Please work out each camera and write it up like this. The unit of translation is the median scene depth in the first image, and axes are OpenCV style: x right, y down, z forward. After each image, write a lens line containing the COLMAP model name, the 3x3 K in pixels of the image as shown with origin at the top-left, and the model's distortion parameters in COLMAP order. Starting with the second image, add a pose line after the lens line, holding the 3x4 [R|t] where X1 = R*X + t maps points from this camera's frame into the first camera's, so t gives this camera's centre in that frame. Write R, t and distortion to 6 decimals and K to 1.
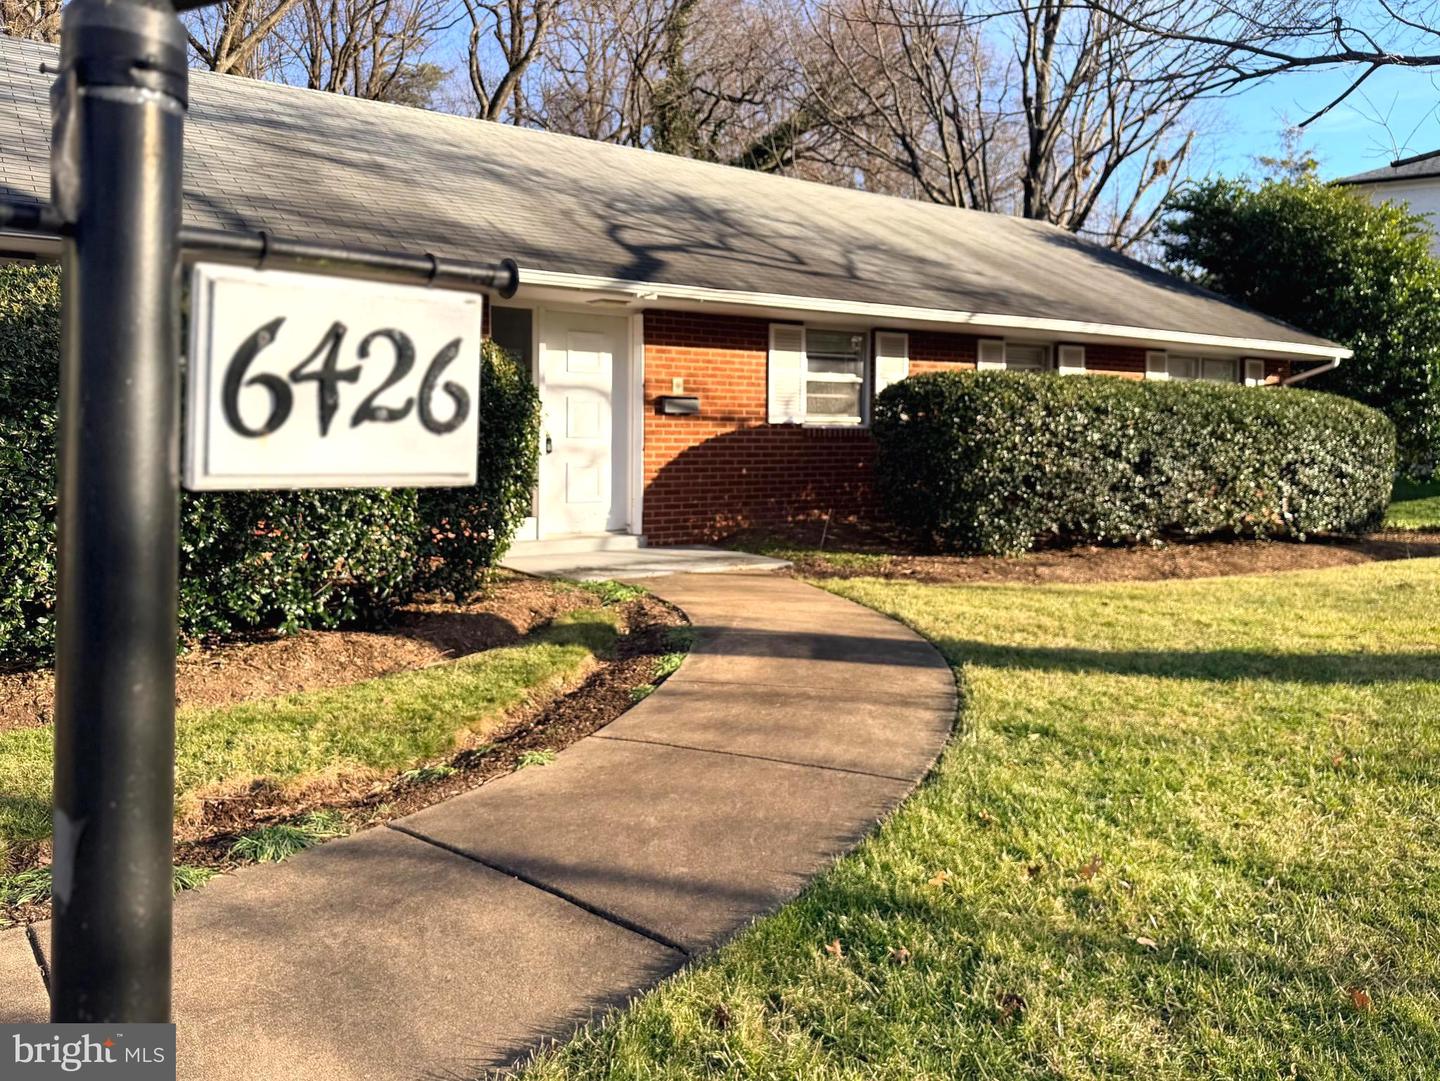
lens RADIAL K [[1098.9, 0, 720.0], [0, 1098.9, 540.5], [0, 0, 1]] dist [-0.000675, -0.055038]
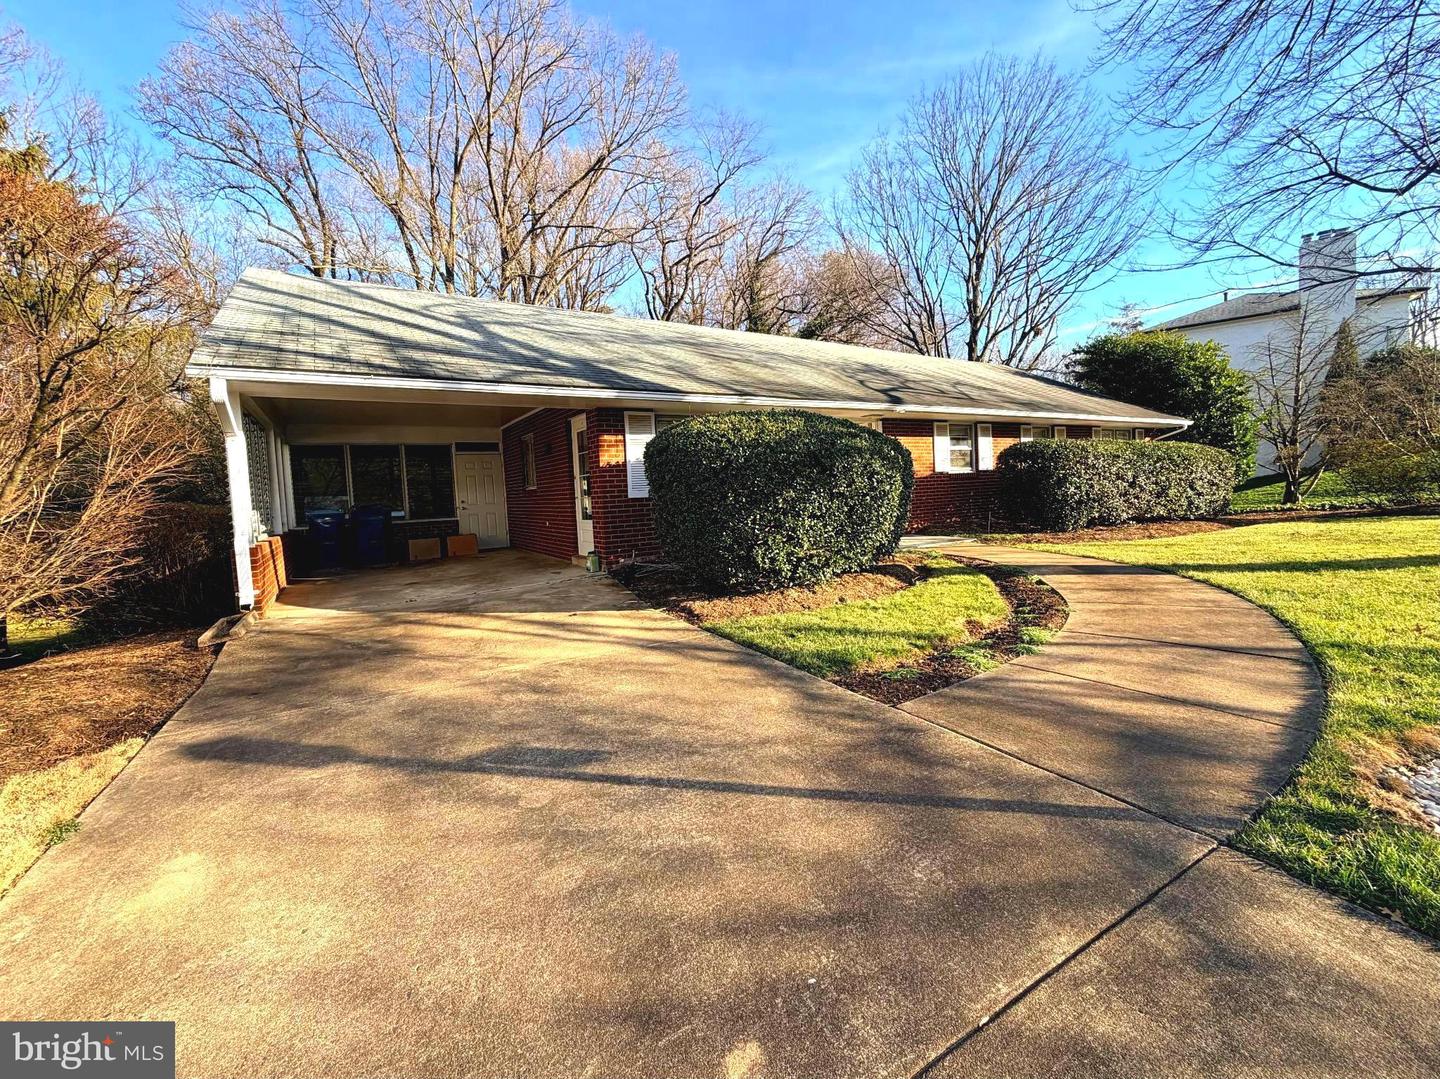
lens RADIAL K [[579.0, 0, 720.0], [0, 579.0, 539.5], [0, 0, 1]] dist [-0.000248, -0.000002]
pose [[0.996679, -0.041990, -0.069770, -0.230351], [0.041508, 0.999103, -0.008345, 0.009408], [0.070058, 0.005422, 0.997528, -0.085691]]
